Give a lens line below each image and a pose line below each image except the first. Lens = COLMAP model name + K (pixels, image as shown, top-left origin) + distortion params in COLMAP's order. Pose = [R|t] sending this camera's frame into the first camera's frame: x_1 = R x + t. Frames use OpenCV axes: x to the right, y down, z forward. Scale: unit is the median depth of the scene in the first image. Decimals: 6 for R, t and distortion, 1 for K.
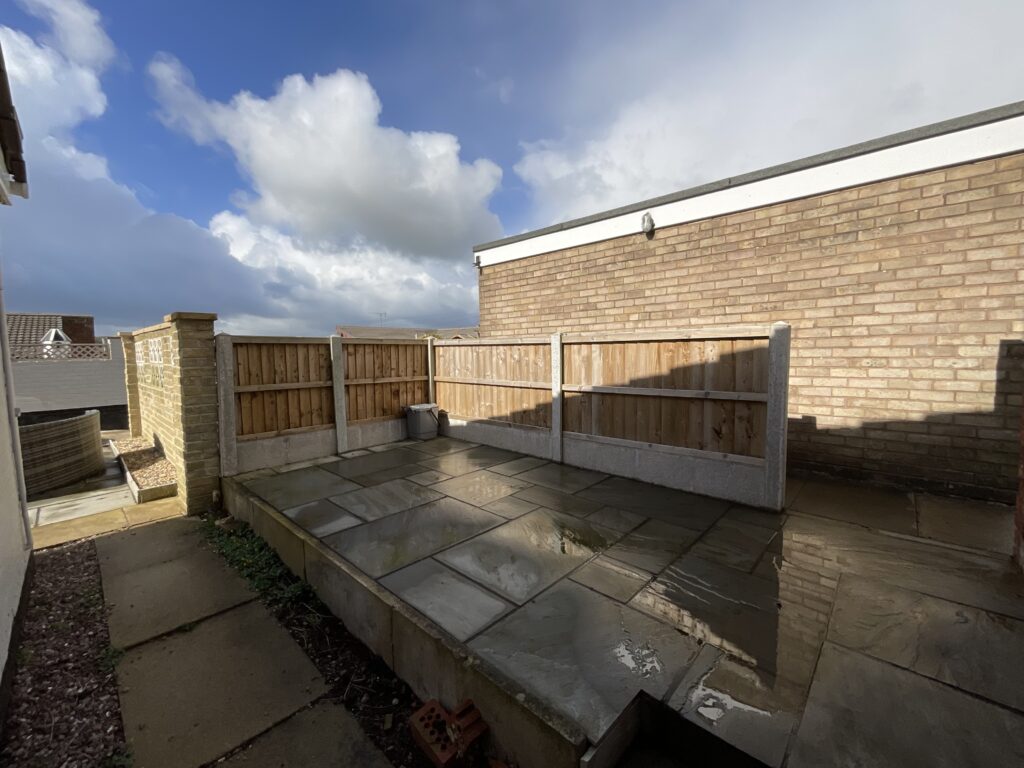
lens RADIAL K [[417.0, 0, 510.9], [0, 417.0, 384.6], [0, 0, 1]] dist [-0.002462, 0.005331]
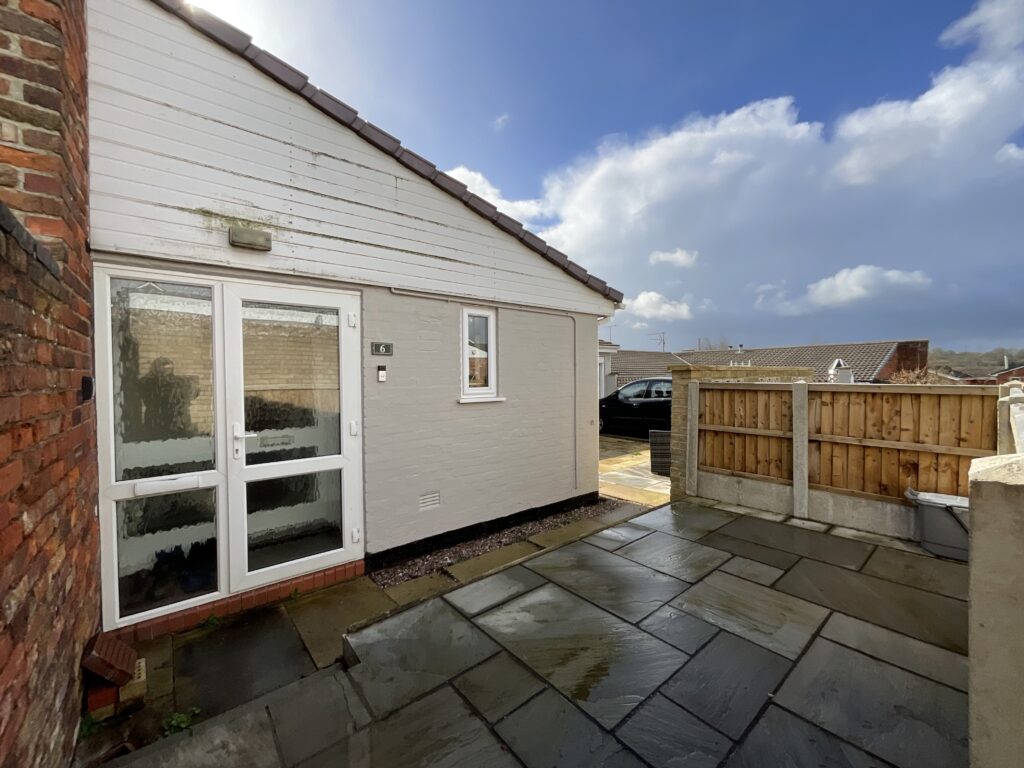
lens RADIAL K [[417.0, 0, 510.9], [0, 417.0, 384.6], [0, 0, 1]] dist [-0.002462, 0.005331]
pose [[-0.119720, 0.035478, -0.992174, 0.552666], [-0.072654, 0.996369, 0.044395, -0.113307], [0.990146, 0.077400, -0.116708, 0.537574]]
